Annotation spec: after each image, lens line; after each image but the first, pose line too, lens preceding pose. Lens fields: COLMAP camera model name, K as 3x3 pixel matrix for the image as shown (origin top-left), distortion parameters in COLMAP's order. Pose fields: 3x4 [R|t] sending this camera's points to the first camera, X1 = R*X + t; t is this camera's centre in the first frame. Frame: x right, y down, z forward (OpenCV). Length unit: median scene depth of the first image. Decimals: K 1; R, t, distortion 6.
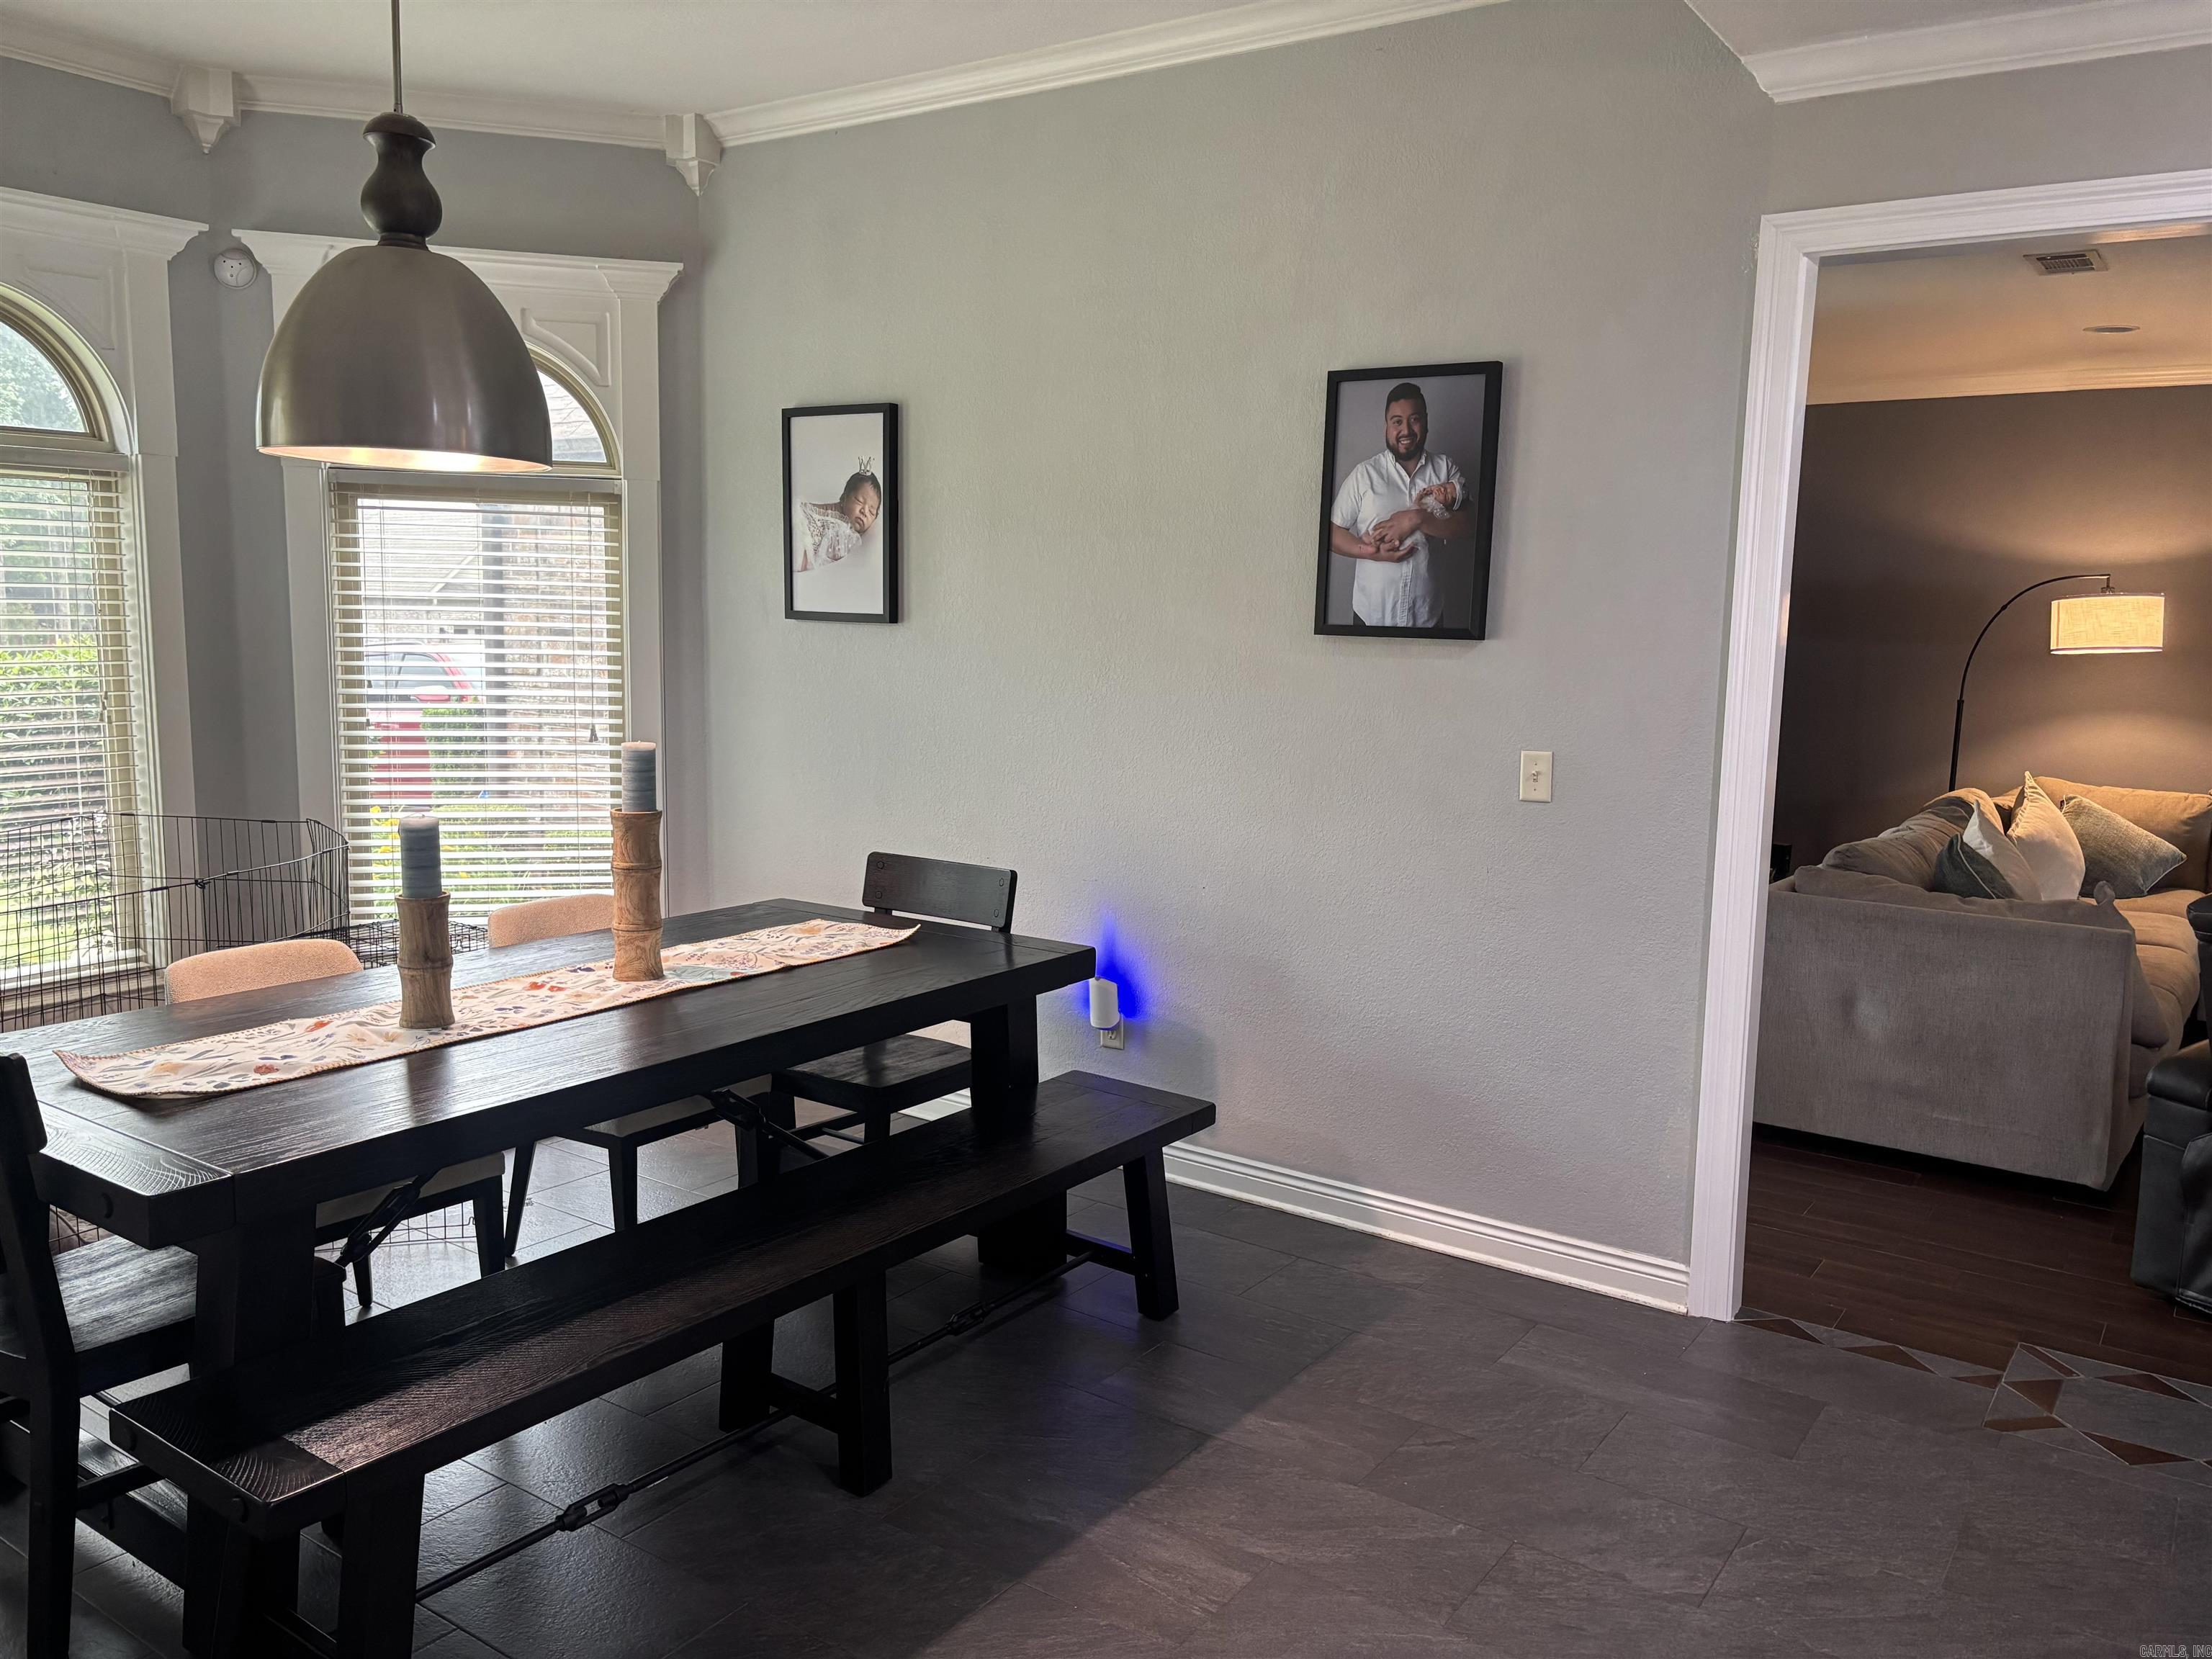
lens RADIAL K [[1693.3, 0, 1106.1], [0, 1693.3, 822.7], [0, 0, 1]] dist [0.039112, -0.017817]
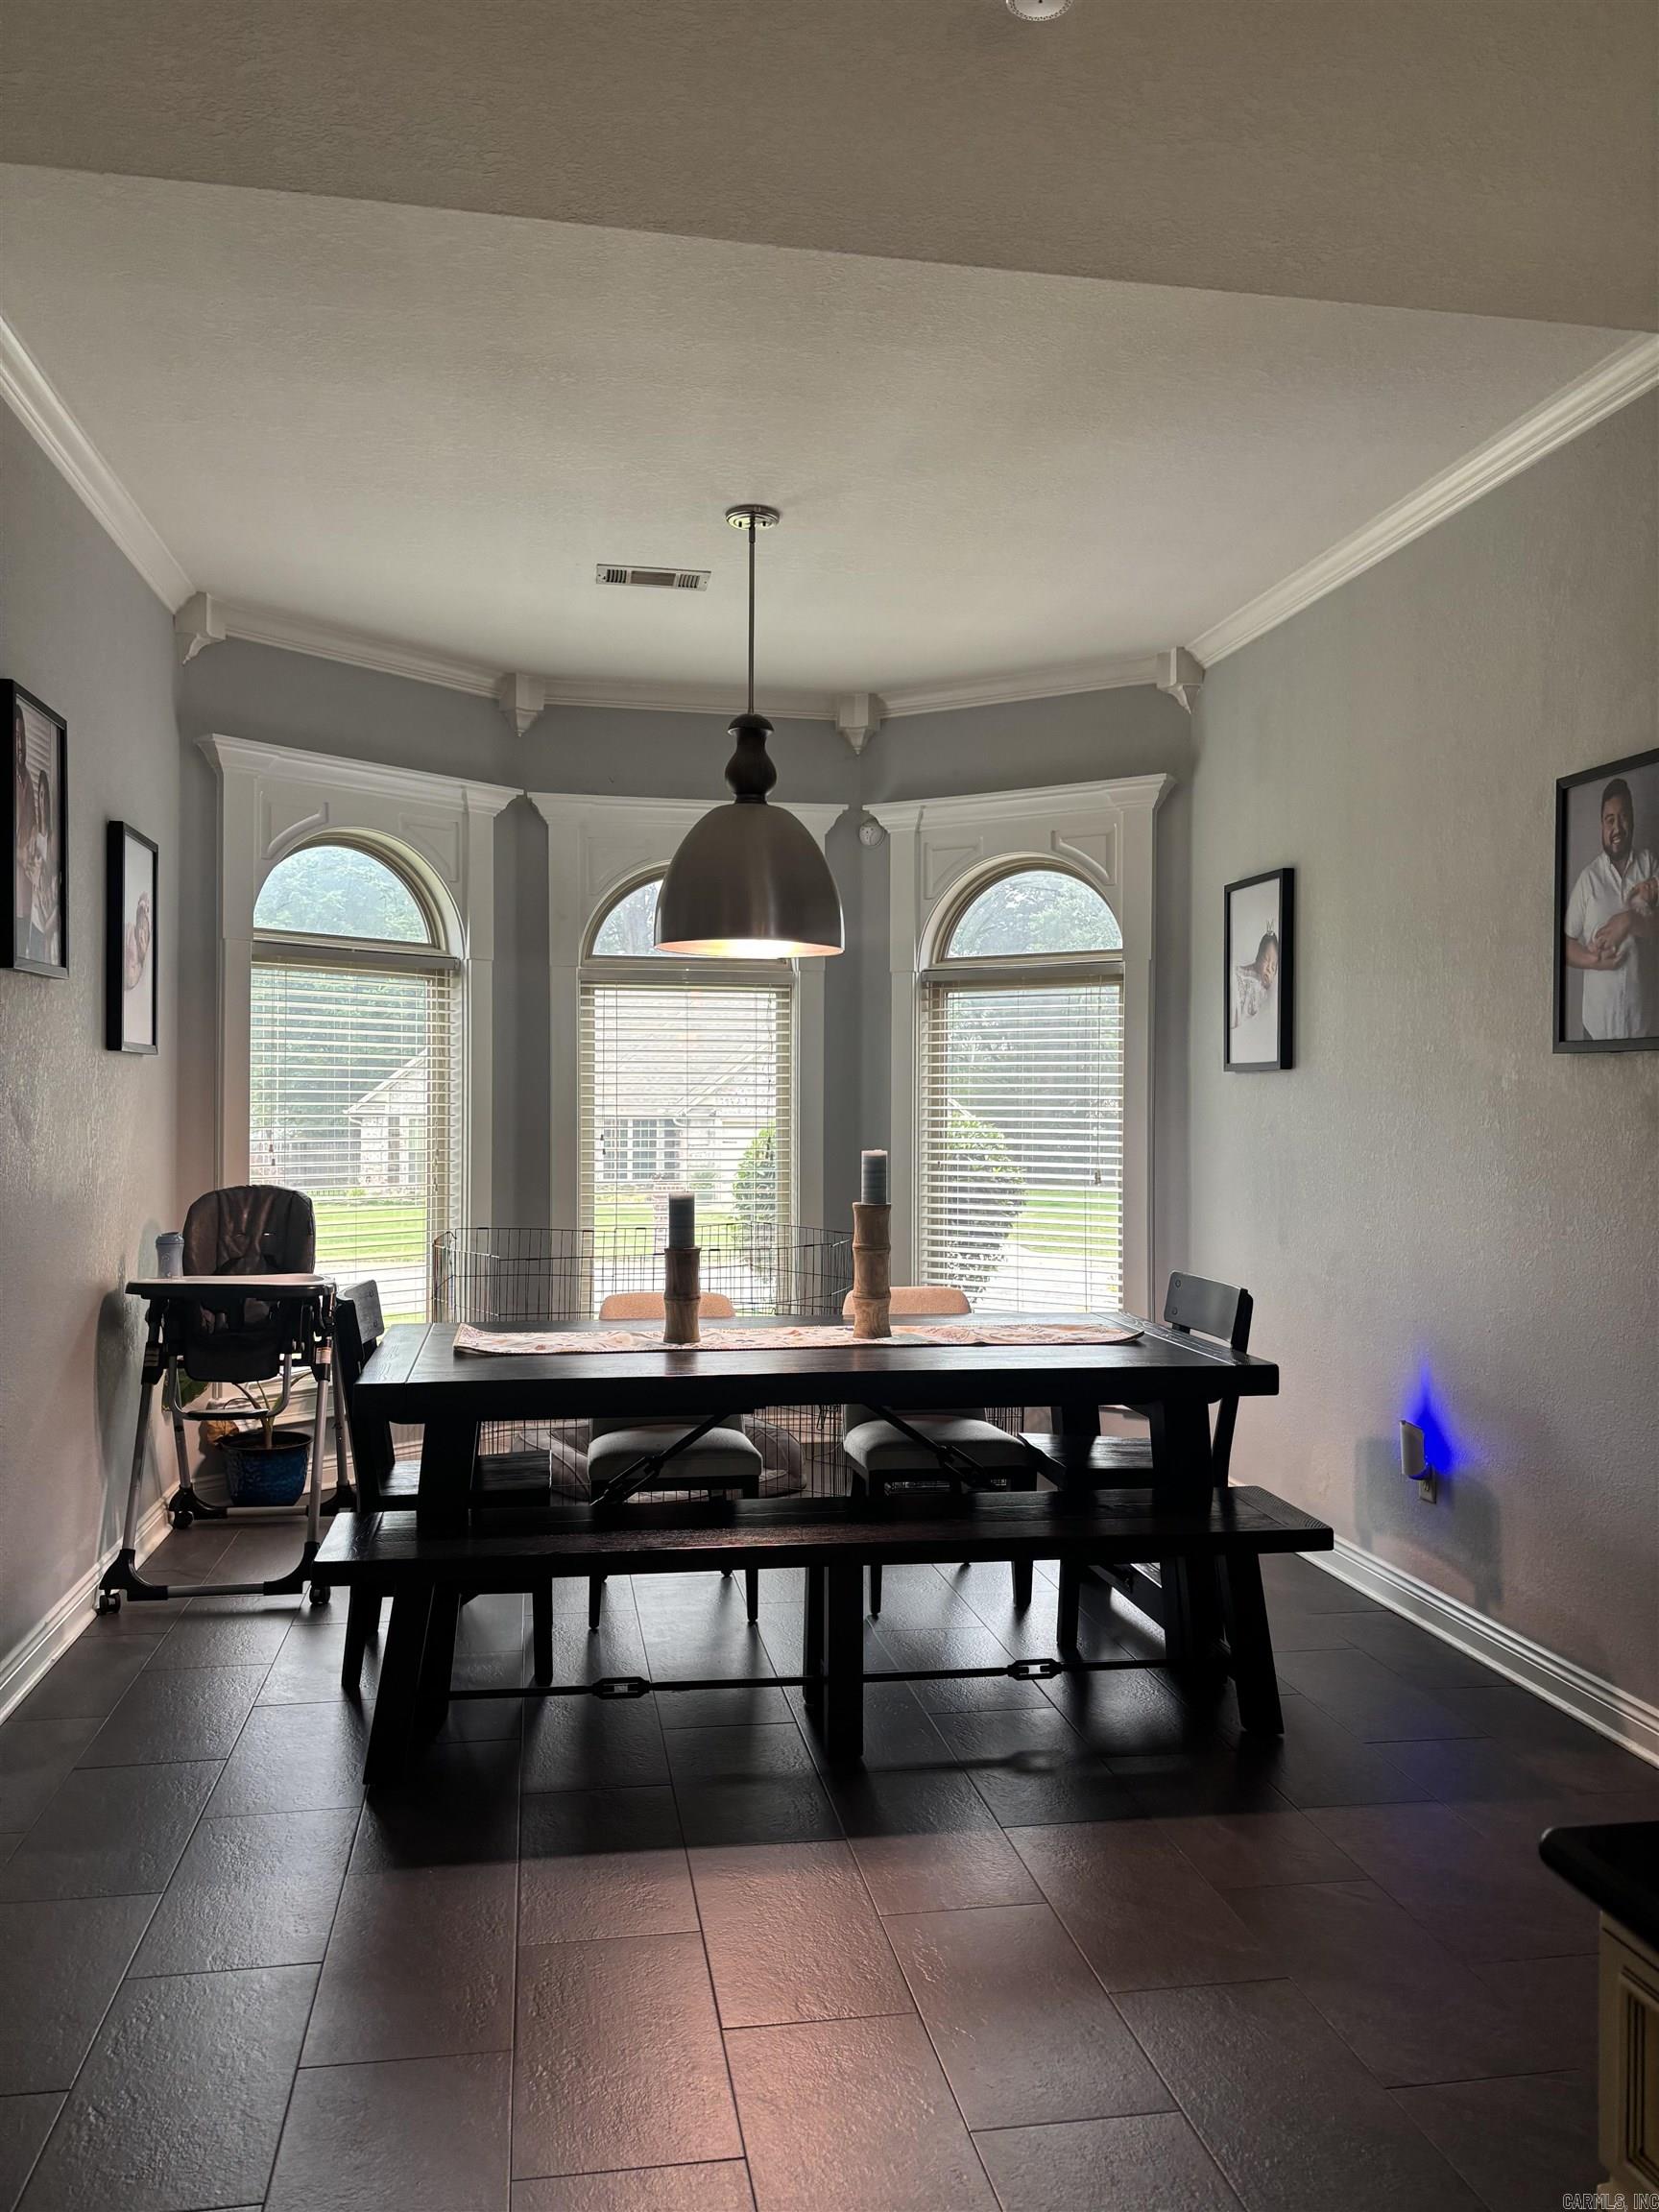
lens RADIAL K [[1693.3, 0, 830.8], [0, 1693.3, 1114.7], [0, 0, 1]] dist [0.039112, -0.017817]
pose [[0.712151, -0.016567, -0.701830, 0.504028], [-0.077167, 0.991816, -0.101714, 0.048976], [0.697772, 0.126594, 0.705045, 0.065230]]
